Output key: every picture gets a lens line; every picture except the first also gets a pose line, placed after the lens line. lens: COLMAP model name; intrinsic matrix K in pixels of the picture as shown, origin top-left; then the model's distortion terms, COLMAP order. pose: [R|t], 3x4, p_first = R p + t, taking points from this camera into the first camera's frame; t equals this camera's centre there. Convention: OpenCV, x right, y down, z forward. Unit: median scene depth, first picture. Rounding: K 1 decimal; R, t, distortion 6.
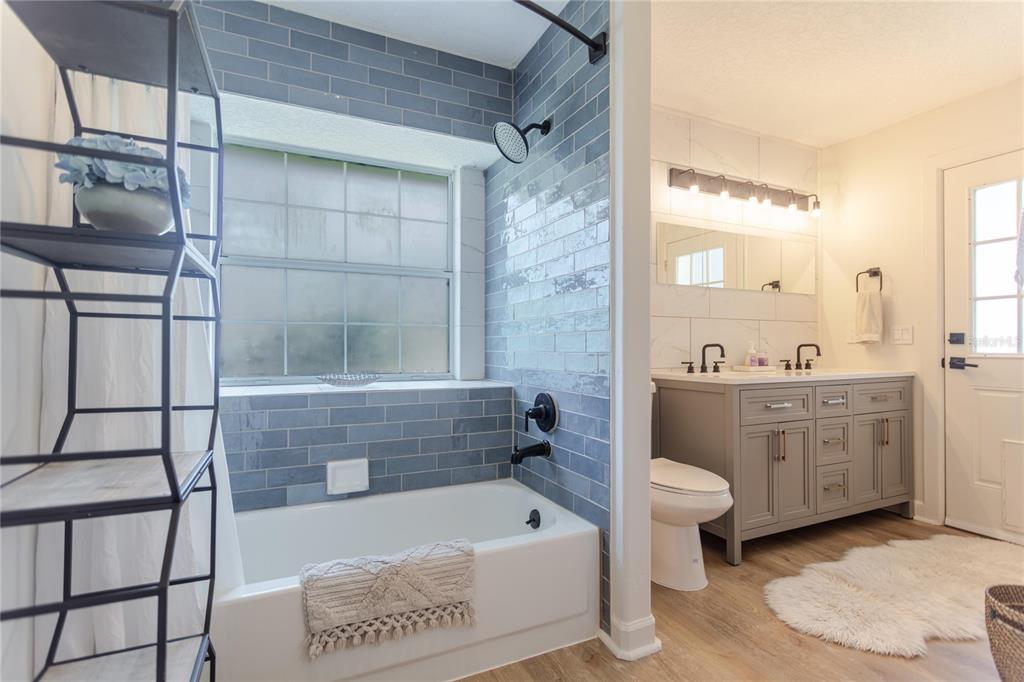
lens RADIAL K [[482.3, 0, 511.1], [0, 482.3, 338.5], [0, 0, 1]] dist [0.000460, 0.000443]
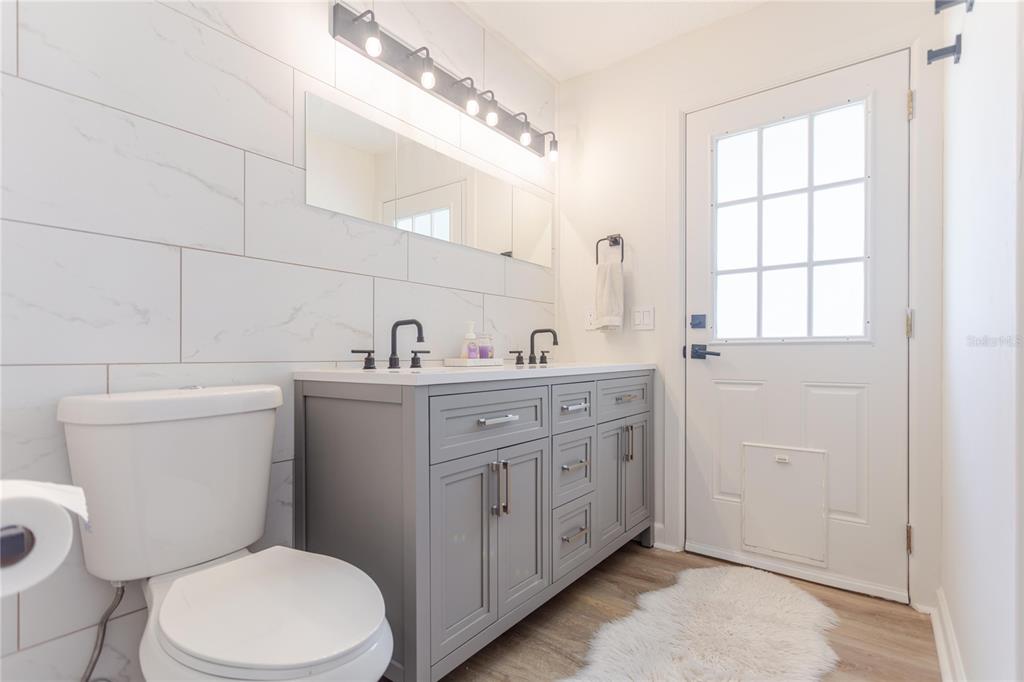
lens RADIAL K [[482.3, 0, 511.1], [0, 482.3, 338.5], [0, 0, 1]] dist [0.000460, 0.000443]
pose [[0.886401, 0.013816, 0.462712, 0.253108], [-0.005762, 0.999806, -0.018814, 0.044108], [-0.462883, 0.014011, 0.886309, 0.404908]]
